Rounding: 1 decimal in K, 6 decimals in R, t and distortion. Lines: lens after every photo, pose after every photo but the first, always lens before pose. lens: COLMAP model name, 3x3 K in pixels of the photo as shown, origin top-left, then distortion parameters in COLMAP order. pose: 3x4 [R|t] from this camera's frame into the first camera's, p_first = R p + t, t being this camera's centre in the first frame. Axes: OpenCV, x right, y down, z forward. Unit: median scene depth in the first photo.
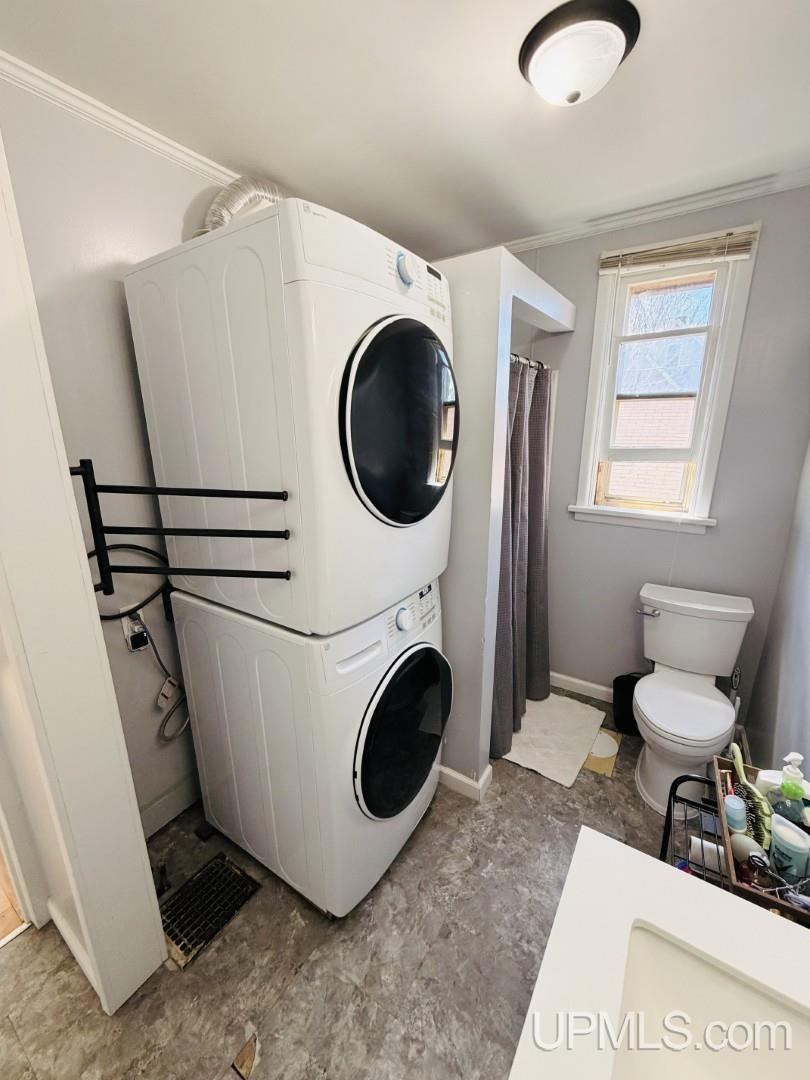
lens RADIAL K [[430.9, 0, 405.0], [0, 430.9, 540.0], [0, 0, 1]] dist [0.001630, 0.000245]
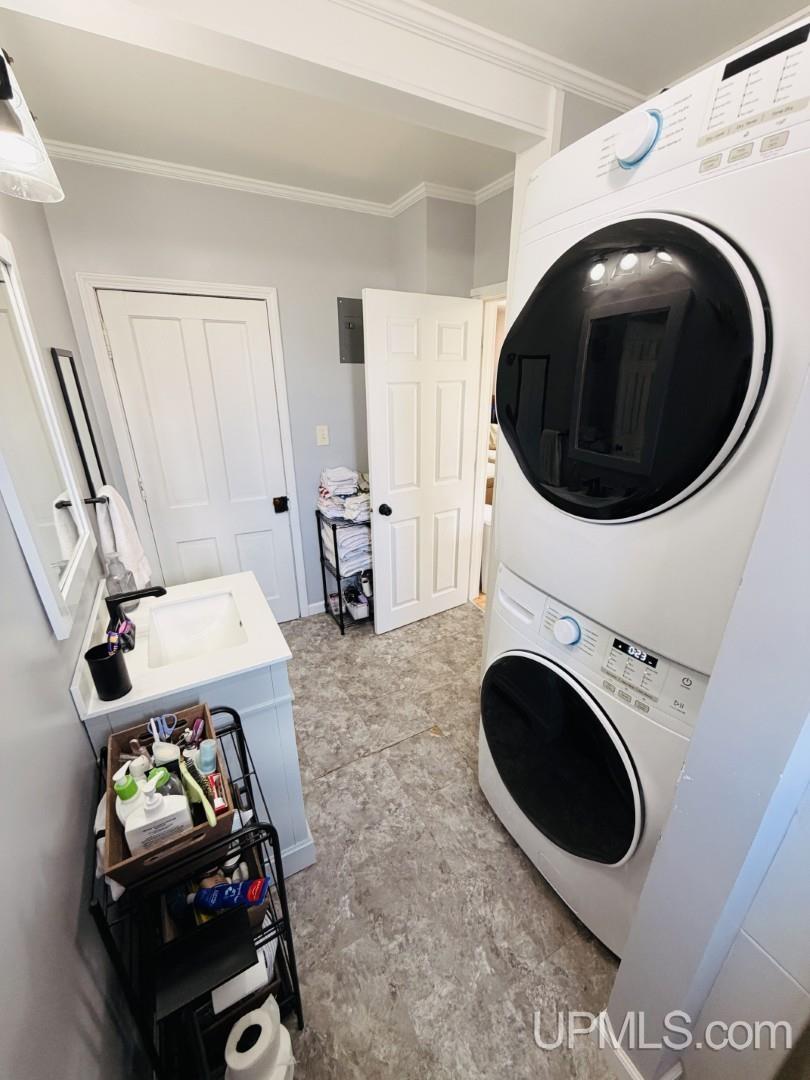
lens RADIAL K [[430.9, 0, 405.0], [0, 430.9, 540.0], [0, 0, 1]] dist [0.001630, 0.000245]
pose [[-0.476035, 0.332176, -0.814278, 0.747439], [-0.217737, 0.852573, 0.475090, -0.278991], [0.852045, 0.403458, -0.333528, 0.949572]]
